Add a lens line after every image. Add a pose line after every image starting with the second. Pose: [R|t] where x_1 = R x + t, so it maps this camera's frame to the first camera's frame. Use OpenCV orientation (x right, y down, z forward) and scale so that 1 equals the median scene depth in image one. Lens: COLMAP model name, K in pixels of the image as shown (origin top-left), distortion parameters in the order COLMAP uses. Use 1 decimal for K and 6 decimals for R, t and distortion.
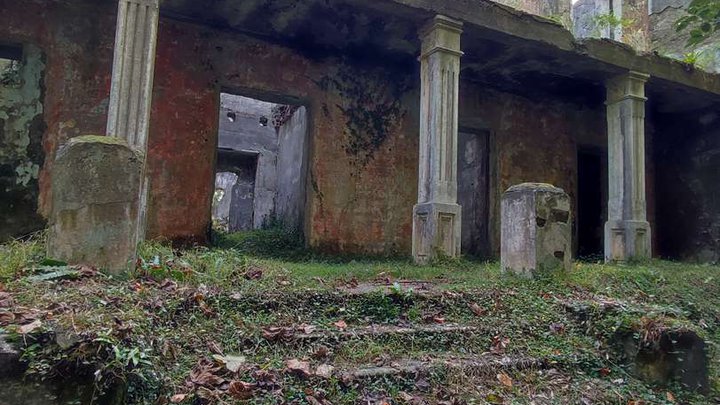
lens RADIAL K [[482.1, 0, 360.0], [0, 482.1, 202.5], [0, 0, 1]] dist [0.000475, -0.000993]
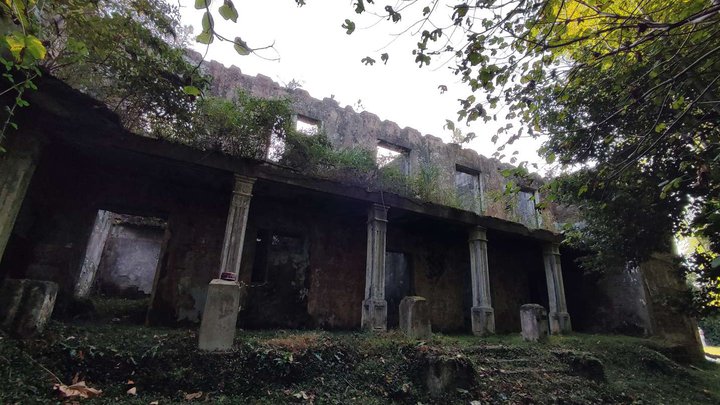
lens RADIAL K [[377.4, 0, 361.3], [0, 377.4, 182.2], [0, 0, 1]] dist [0.000318, -0.000069]
pose [[0.995164, 0.030009, 0.093530, -0.596852], [-0.006628, 0.970536, -0.240867, -0.138343], [-0.098002, 0.239082, 0.966041, -0.813292]]
